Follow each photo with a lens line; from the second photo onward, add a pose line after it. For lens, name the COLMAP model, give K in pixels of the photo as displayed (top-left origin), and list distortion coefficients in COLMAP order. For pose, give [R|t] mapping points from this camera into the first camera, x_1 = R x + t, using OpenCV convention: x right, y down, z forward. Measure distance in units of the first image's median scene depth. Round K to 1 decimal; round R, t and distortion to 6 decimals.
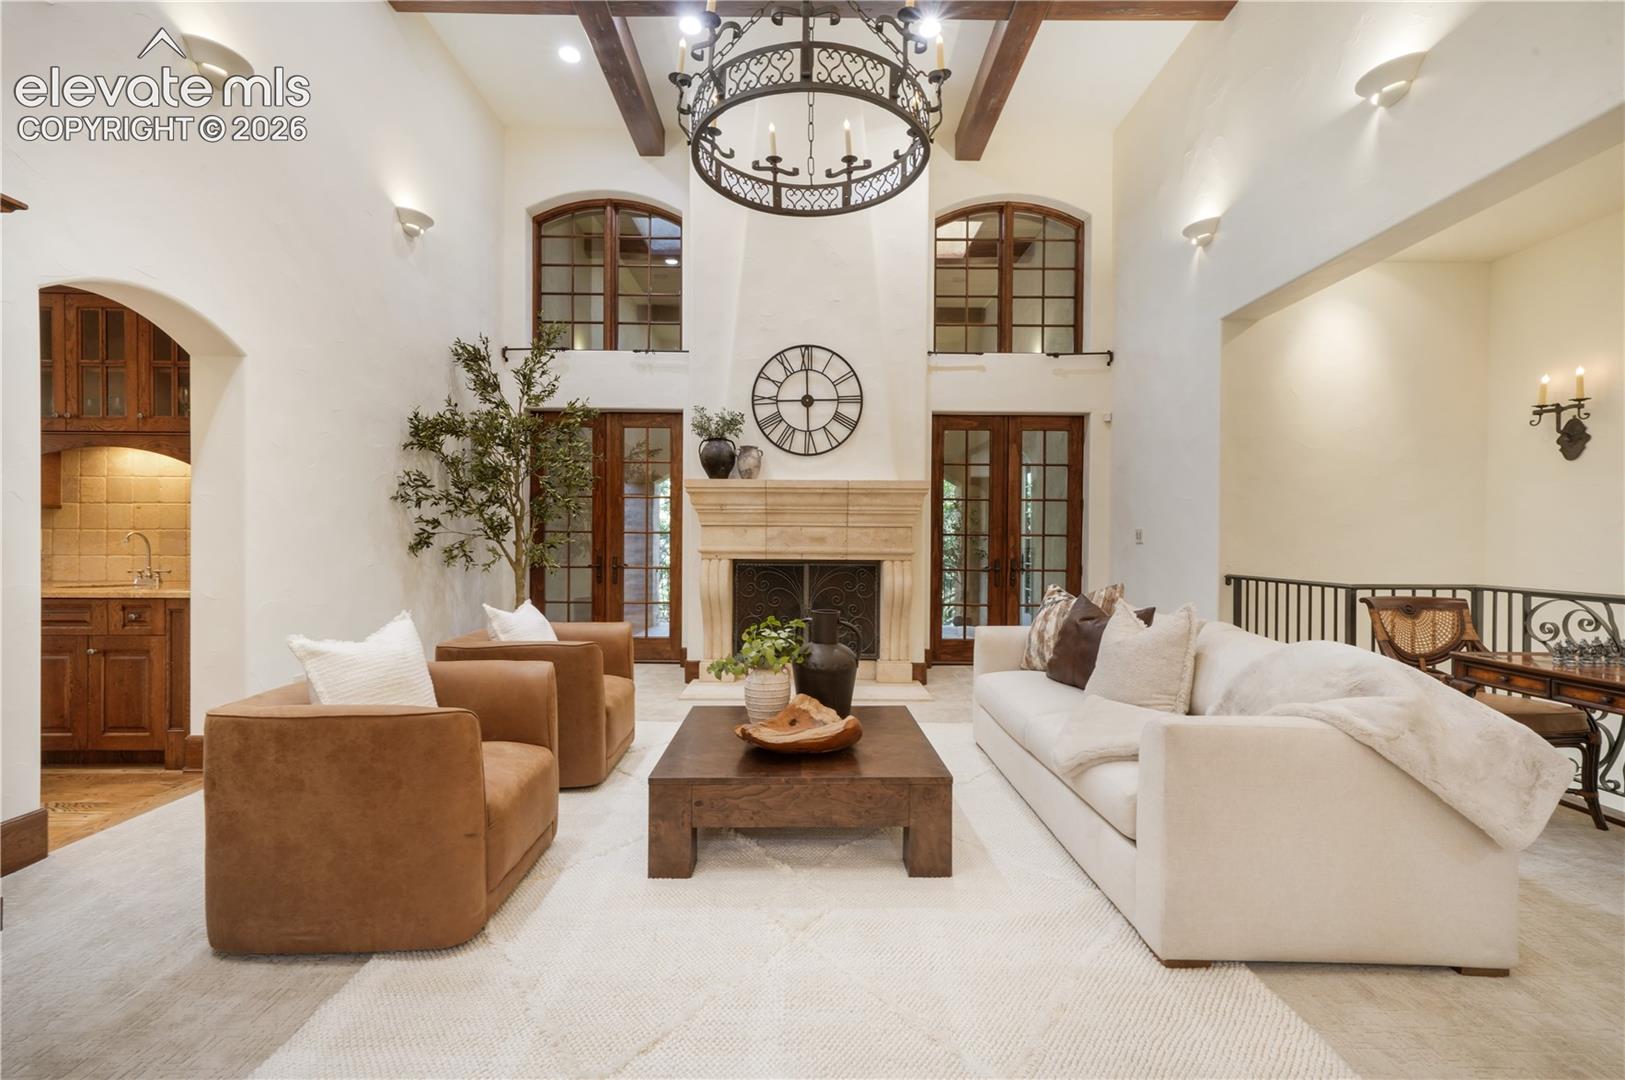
lens RADIAL K [[690.0, 0, 809.1], [0, 690.0, 546.3], [0, 0, 1]] dist [0.004046, 0.002196]
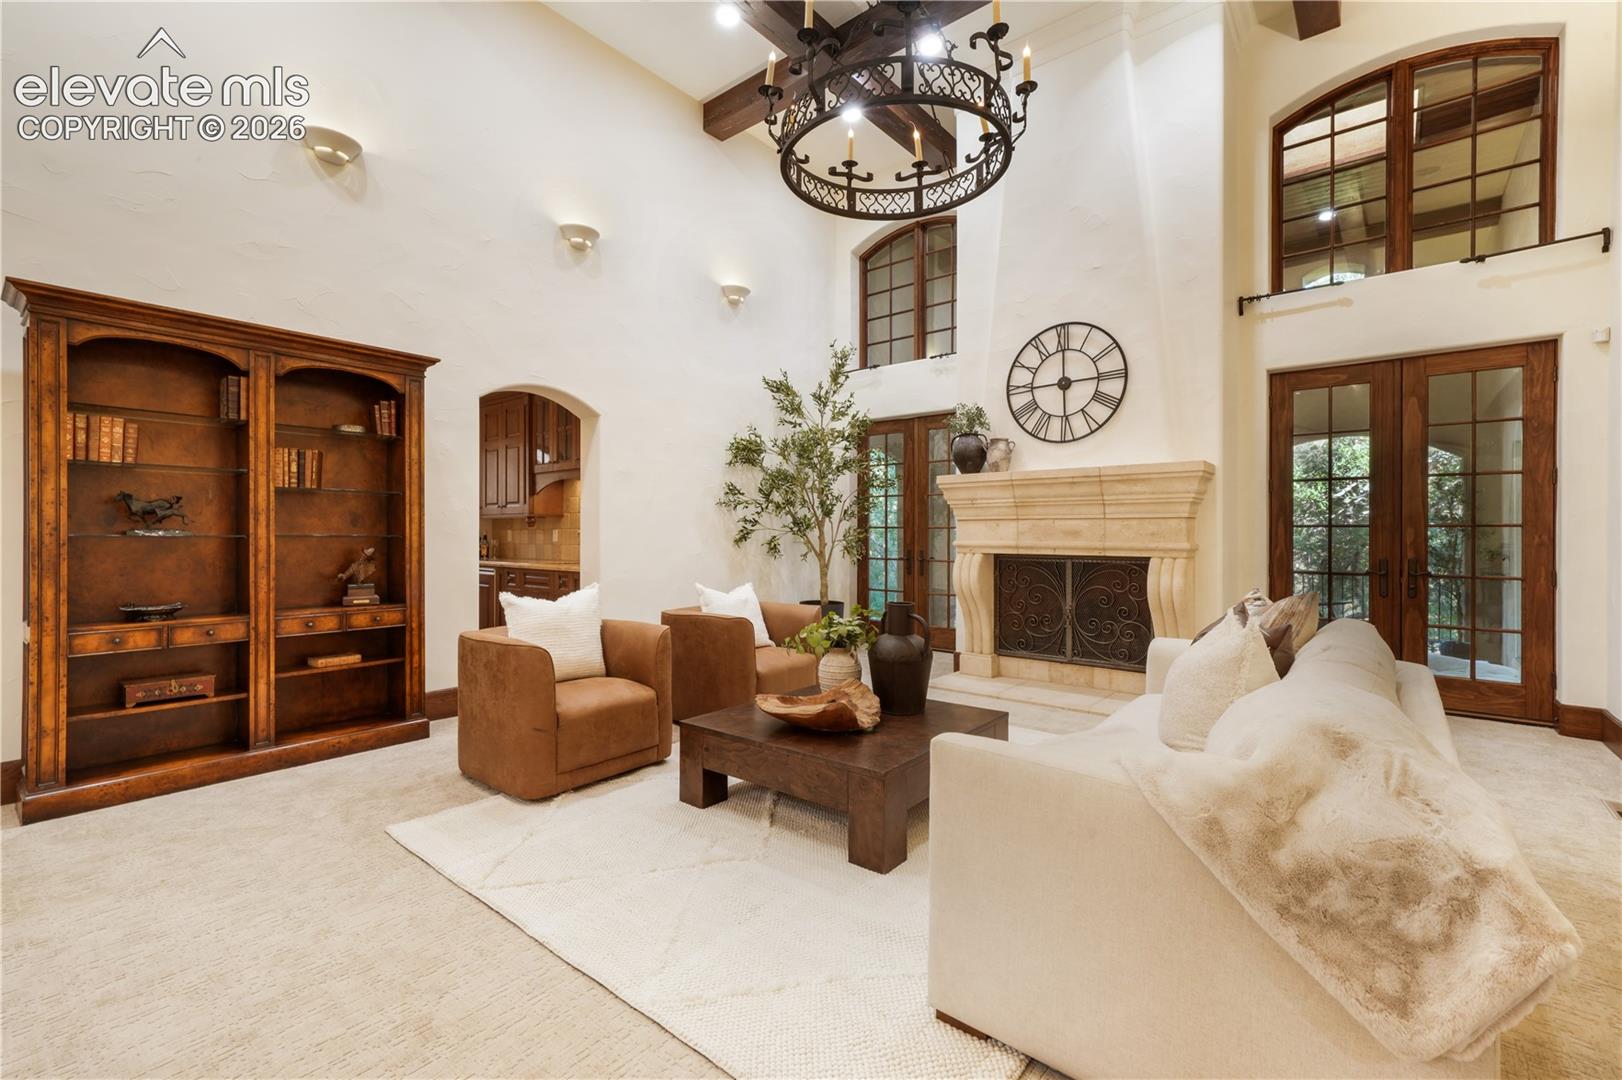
lens RADIAL K [[688.8, 0, 815.2], [0, 688.8, 534.6], [0, 0, 1]] dist [0.004046, 0.002196]
pose [[0.773534, -0.004203, -0.633740, 0.328375], [-0.002784, 0.999946, -0.010030, 0.002115], [0.633748, 0.009523, 0.773481, 0.076286]]
